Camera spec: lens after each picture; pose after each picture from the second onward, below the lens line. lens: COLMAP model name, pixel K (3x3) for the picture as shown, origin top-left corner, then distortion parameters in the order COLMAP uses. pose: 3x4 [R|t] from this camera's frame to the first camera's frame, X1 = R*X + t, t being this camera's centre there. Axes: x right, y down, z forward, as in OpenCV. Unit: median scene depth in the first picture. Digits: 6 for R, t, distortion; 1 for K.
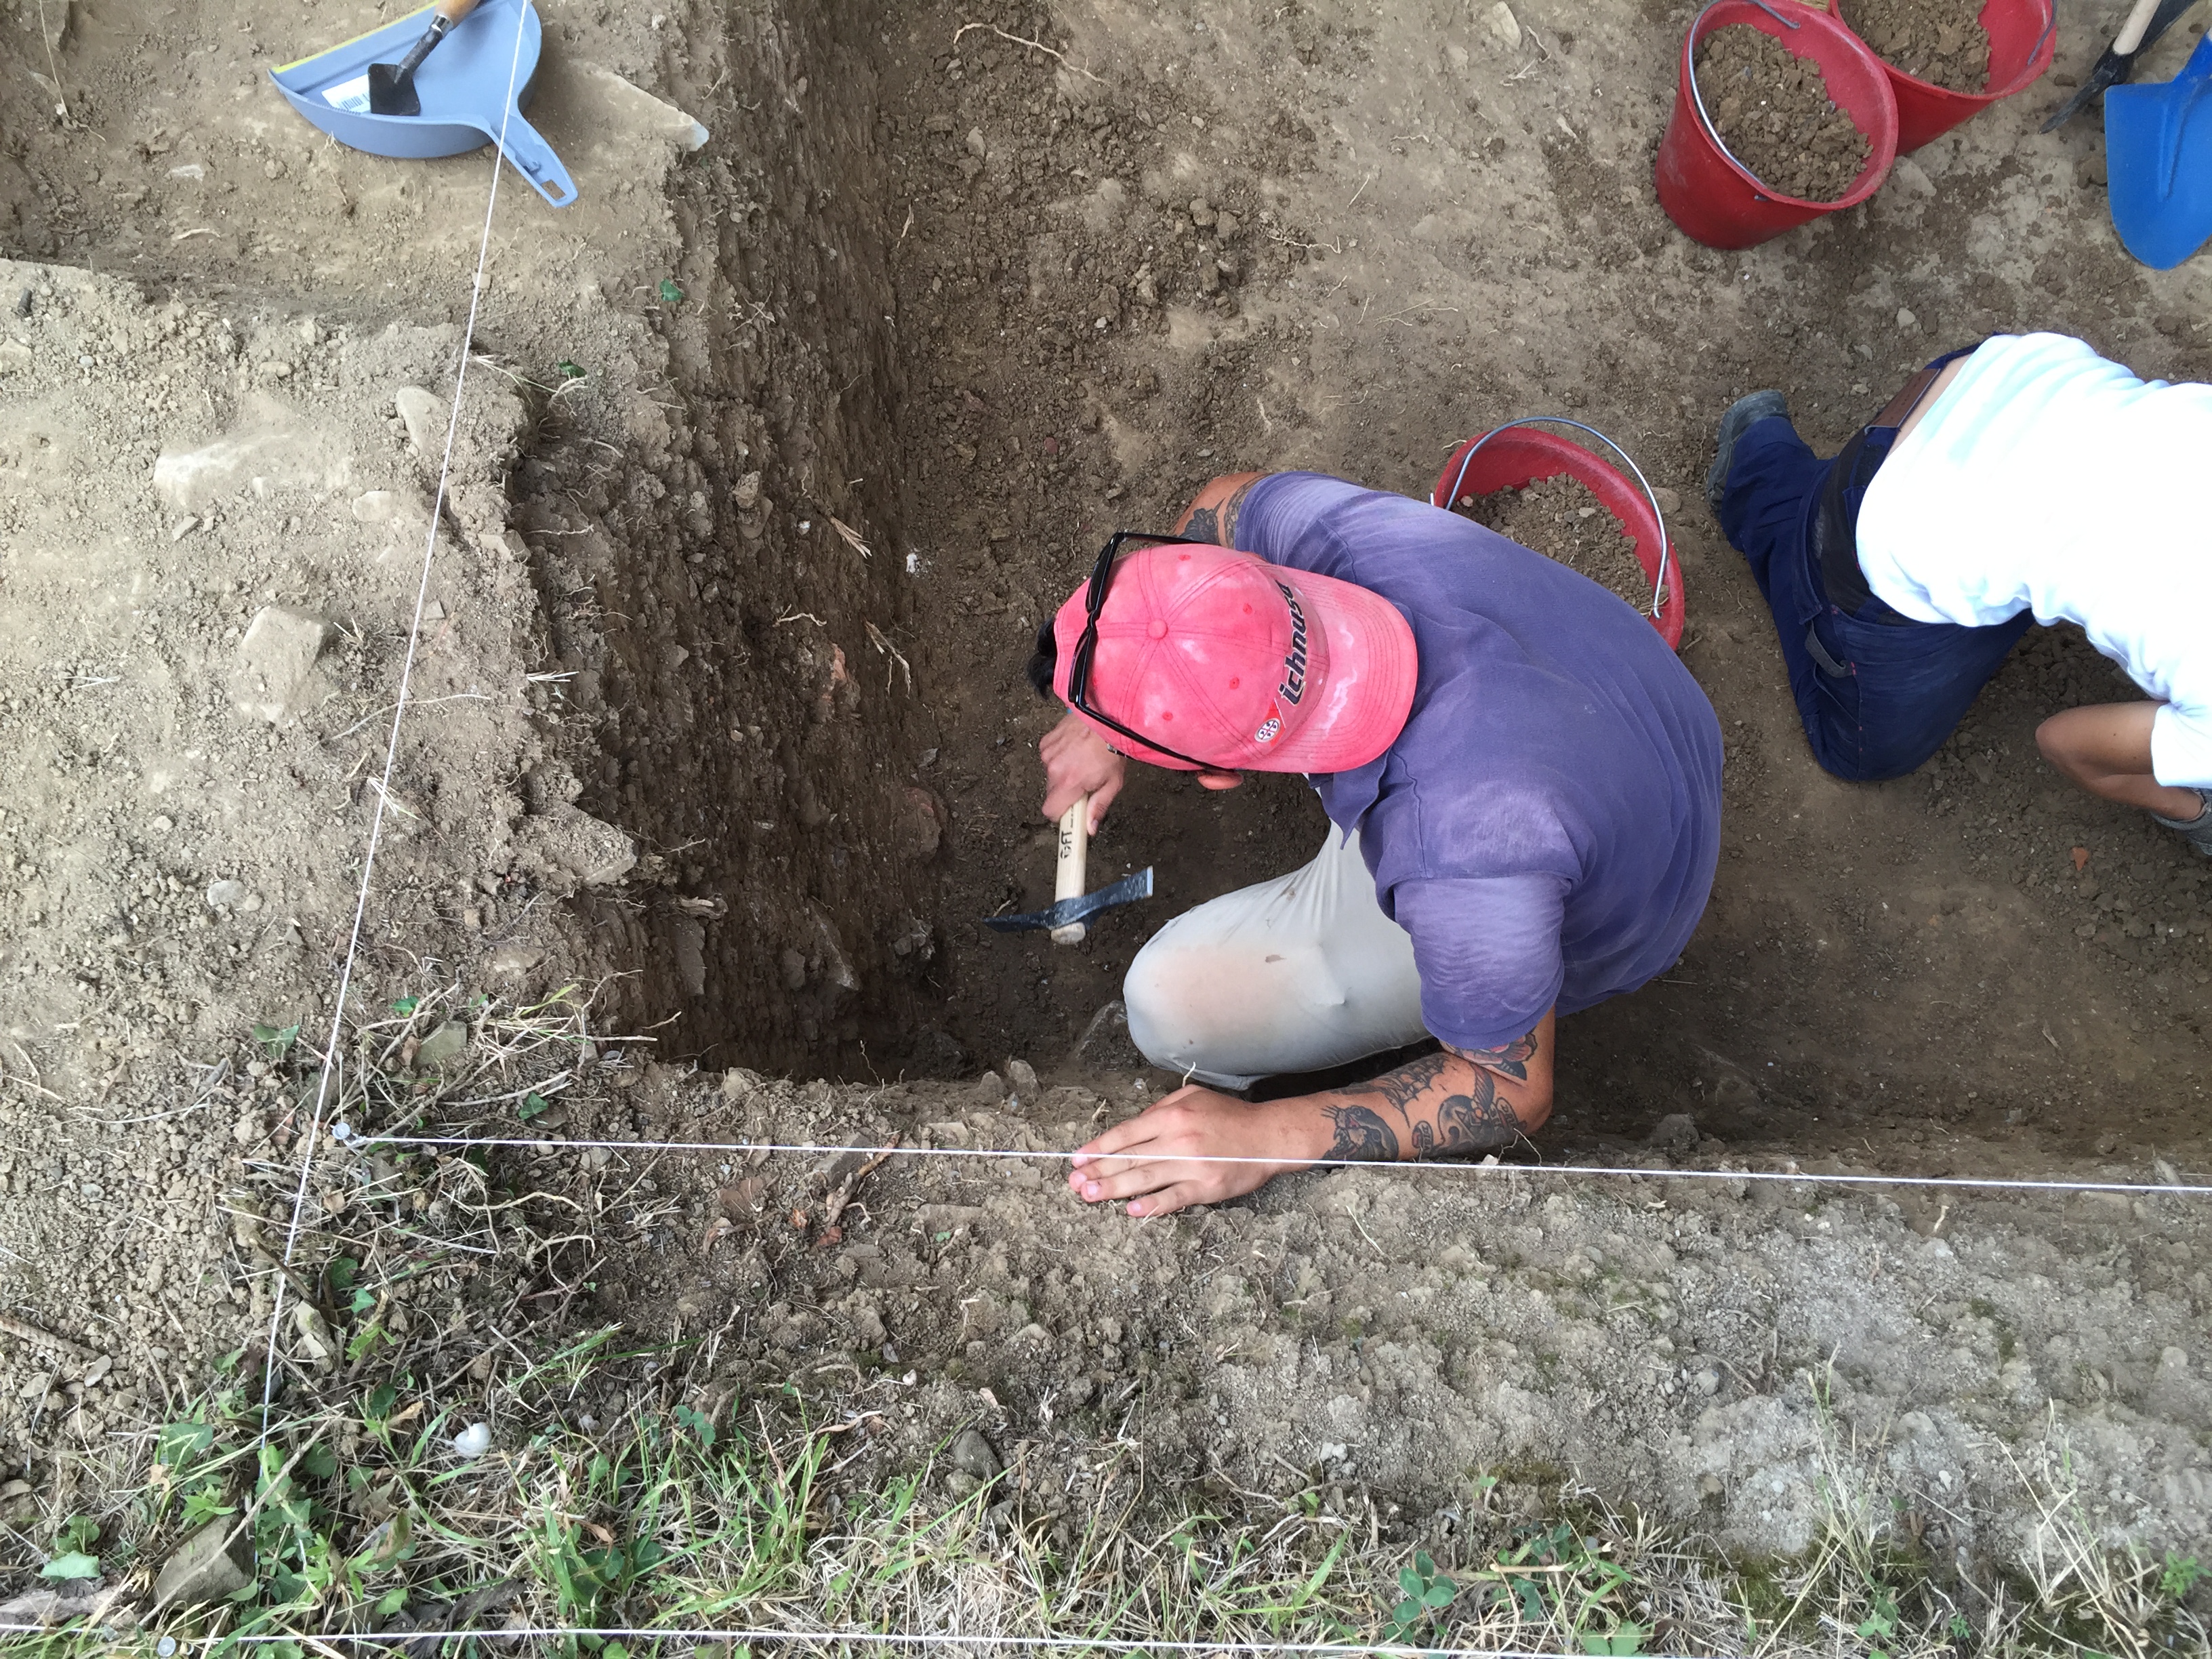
lens RADIAL K [[1877.7, 0, 1101.0], [0, 1877.7, 826.6], [0, 0, 1]] dist [0.066547, -0.087992]
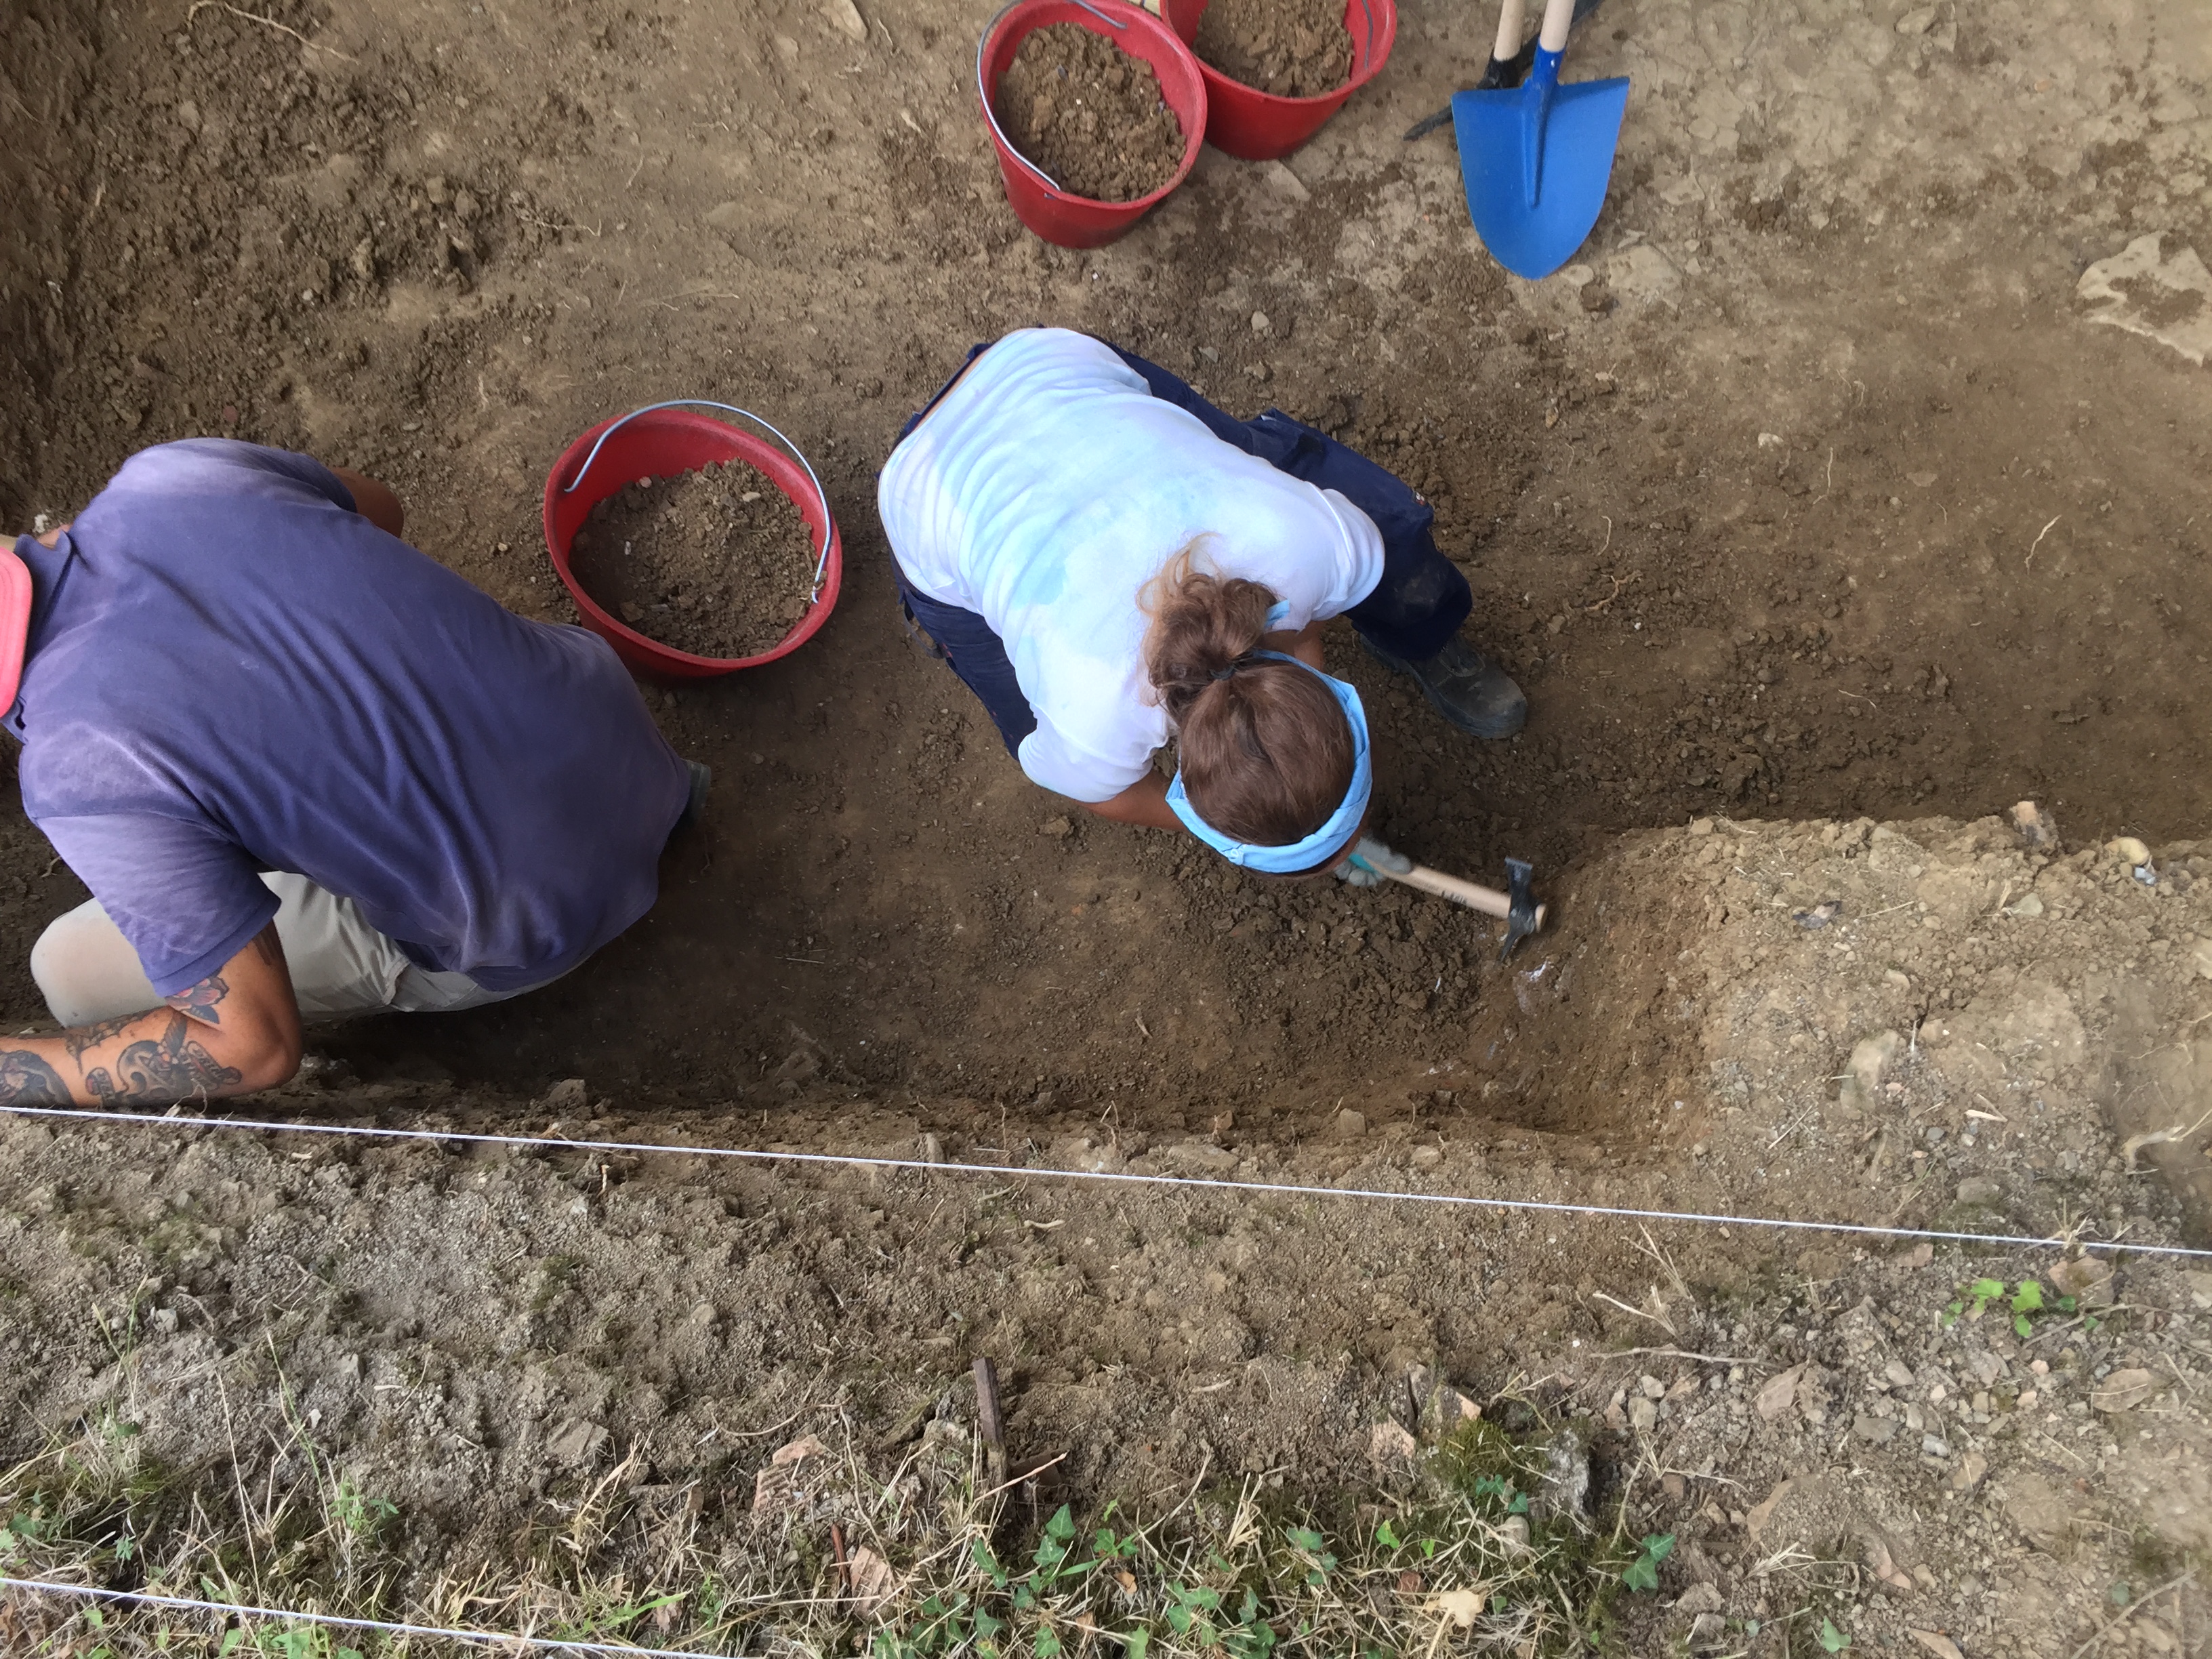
lens RADIAL K [[1877.7, 0, 1117.8], [0, 1877.7, 838.5], [0, 0, 1]] dist [0.066547, -0.087992]
pose [[0.999135, 0.029947, -0.028851, 0.440361], [-0.029956, 0.999551, 0.000108, 0.009900], [0.028841, 0.000757, 0.999584, -0.003401]]
